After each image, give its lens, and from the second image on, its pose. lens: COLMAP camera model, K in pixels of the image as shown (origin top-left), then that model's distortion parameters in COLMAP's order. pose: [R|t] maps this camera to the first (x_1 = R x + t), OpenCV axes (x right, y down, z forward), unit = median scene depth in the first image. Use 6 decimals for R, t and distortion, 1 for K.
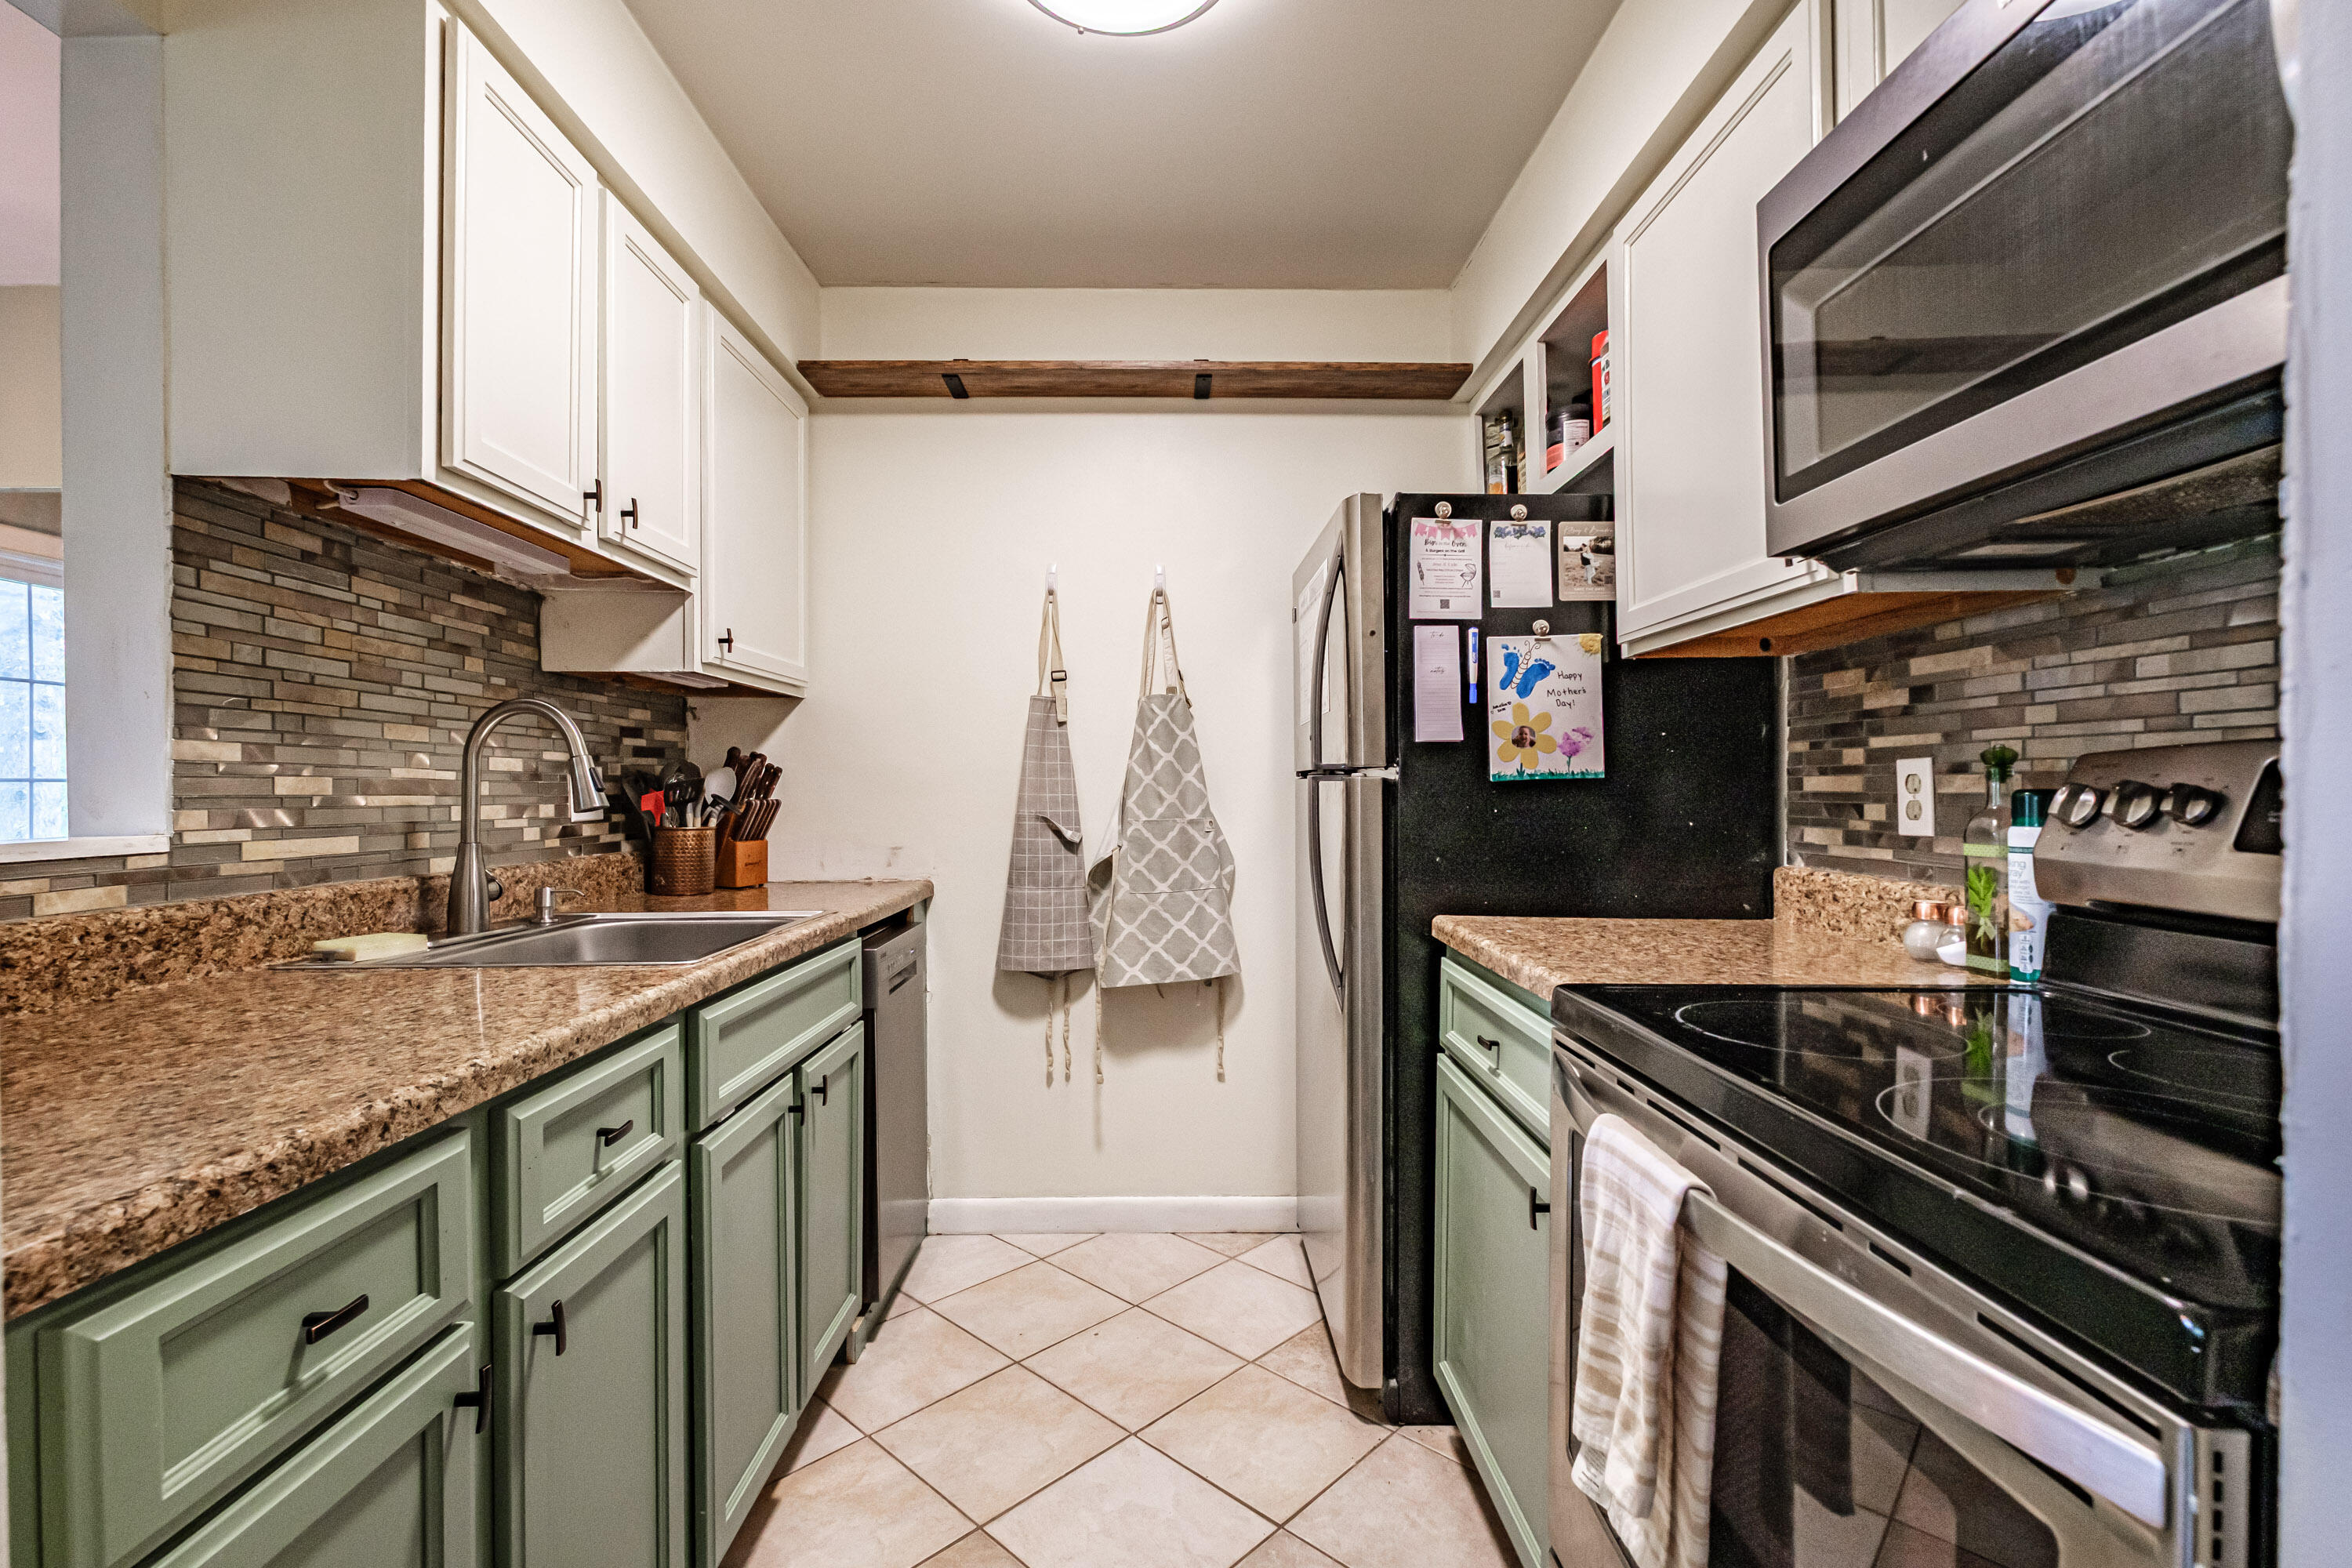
lens RADIAL K [[1015.9, 0, 1165.3], [0, 1015.9, 789.5], [0, 0, 1]] dist [0.001732, -0.000054]
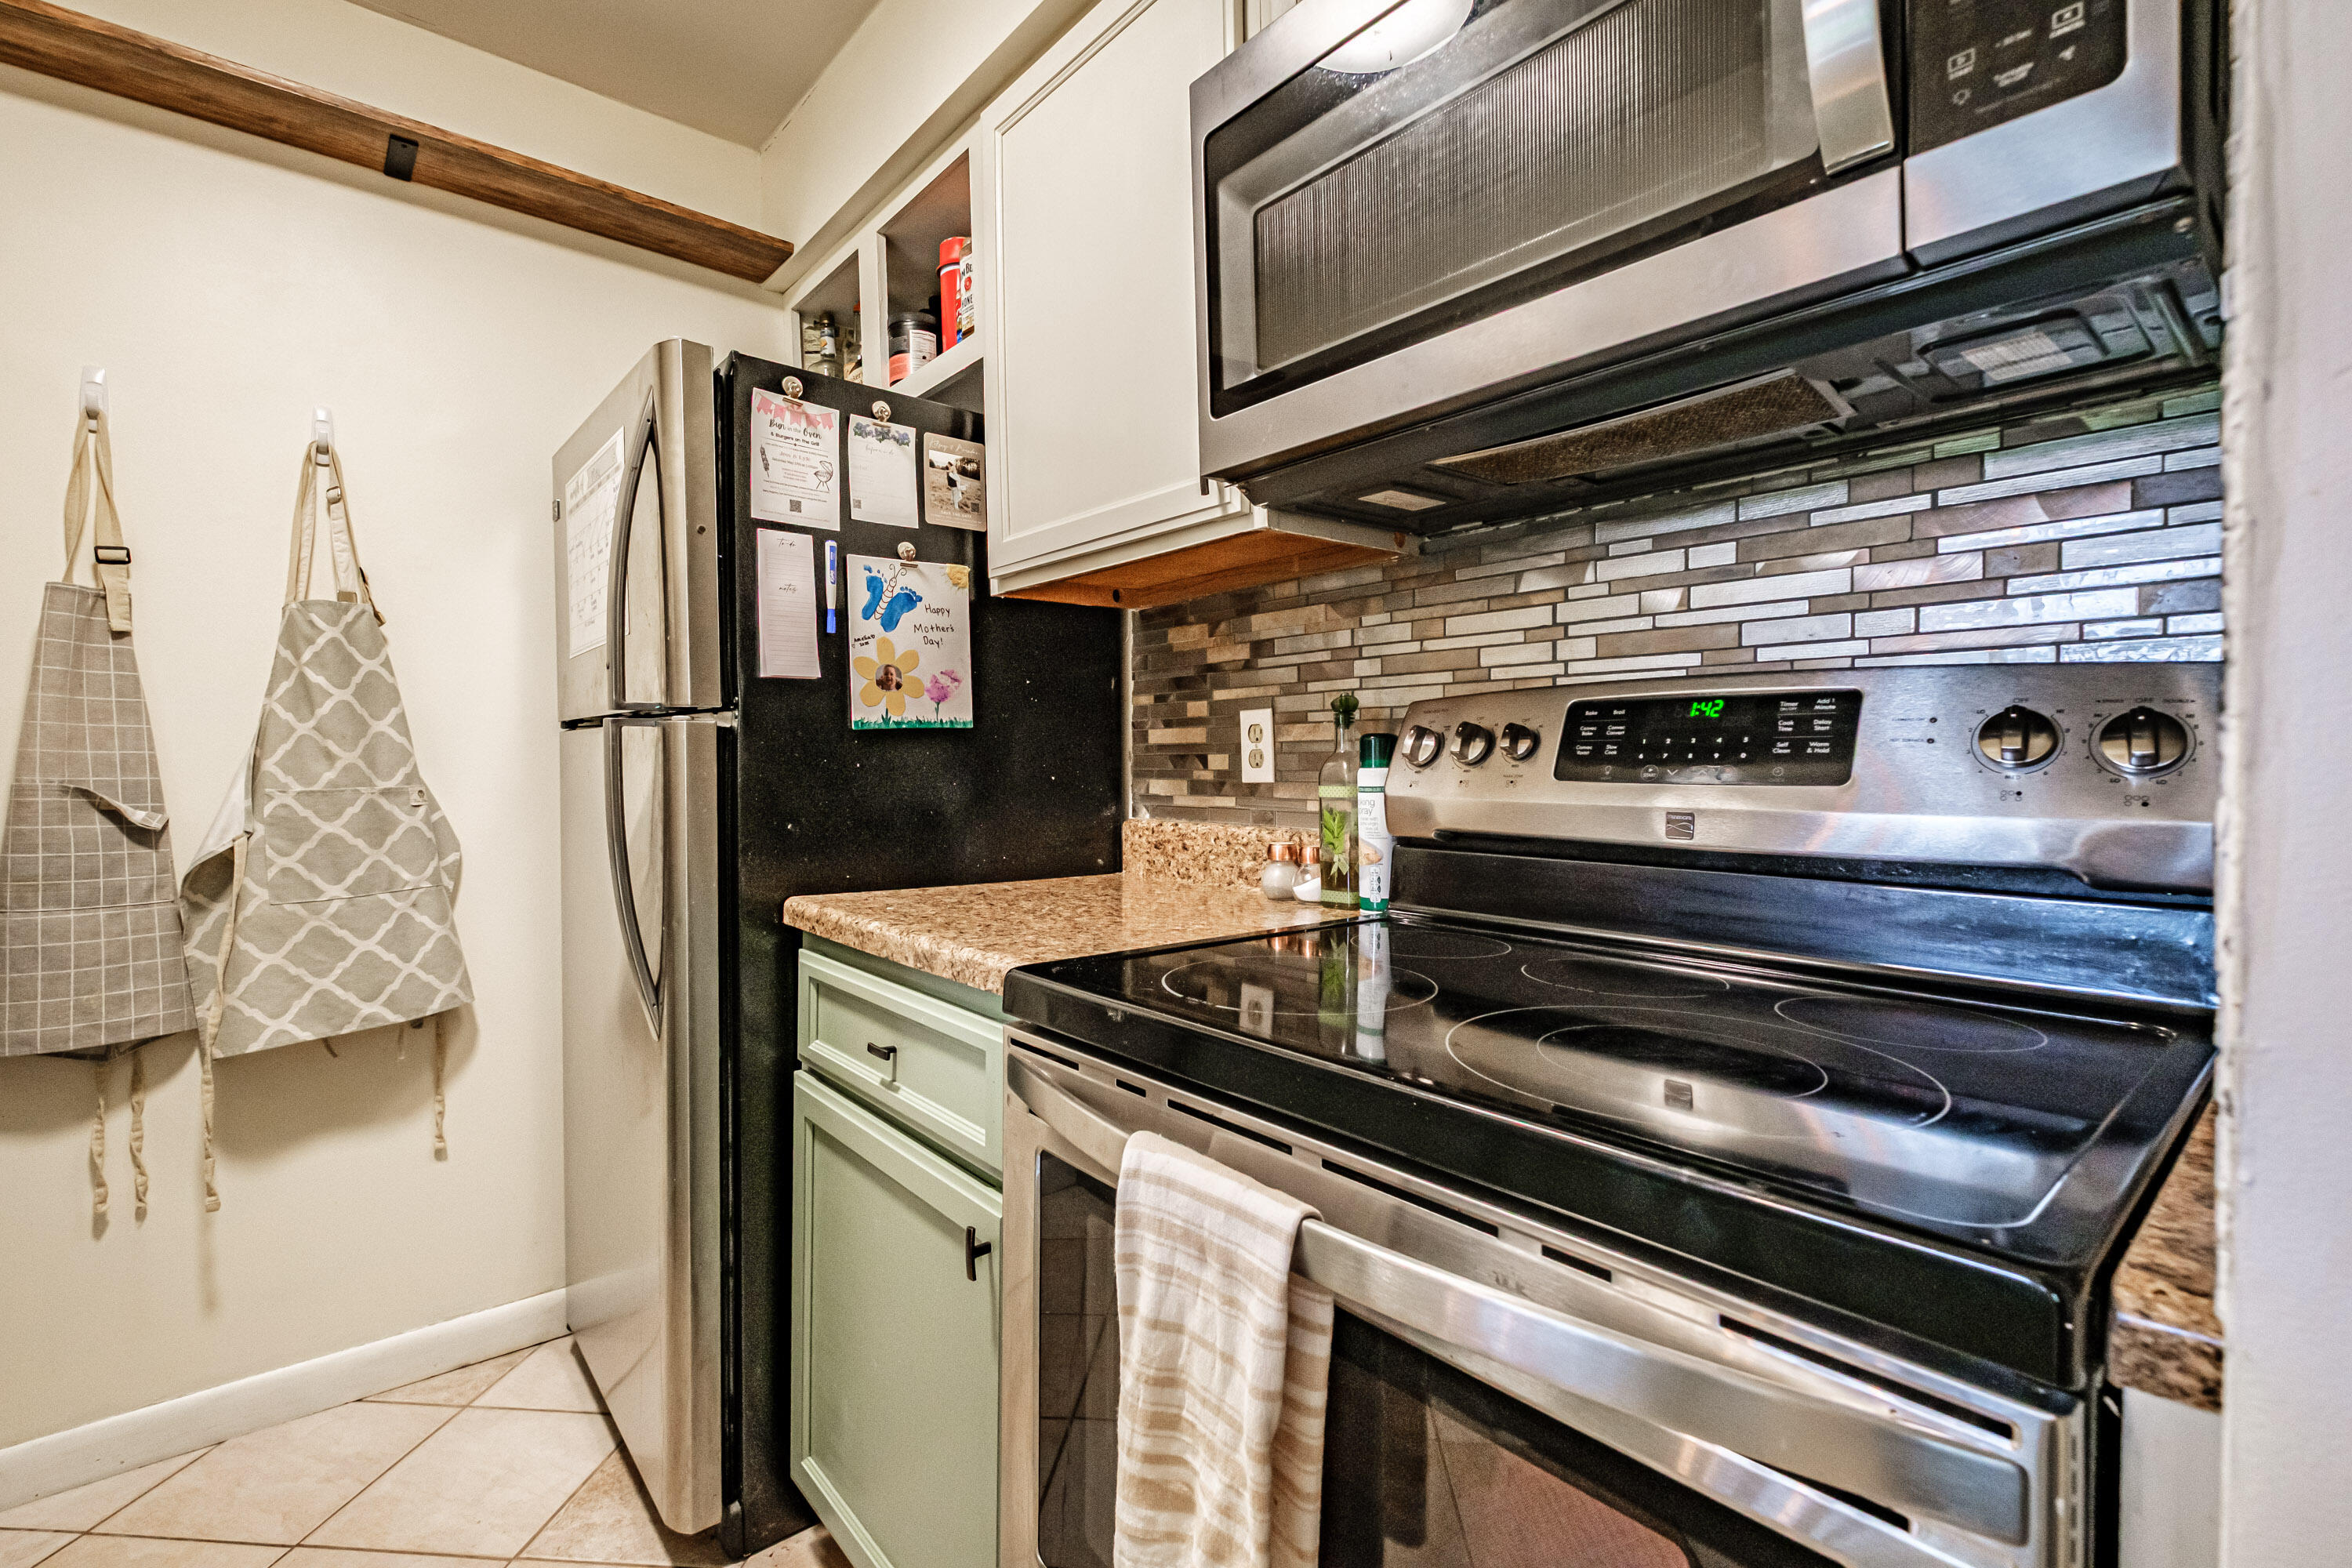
lens RADIAL K [[1033.8, 0, 1141.4], [0, 1033.8, 772.0], [0, 0, 1]] dist [0.011622, -0.008463]
pose [[0.776634, -0.008246, 0.629898, -0.027619], [0.003832, 0.999958, 0.008366, 0.020386], [-0.629940, -0.004084, 0.776633, 0.197410]]
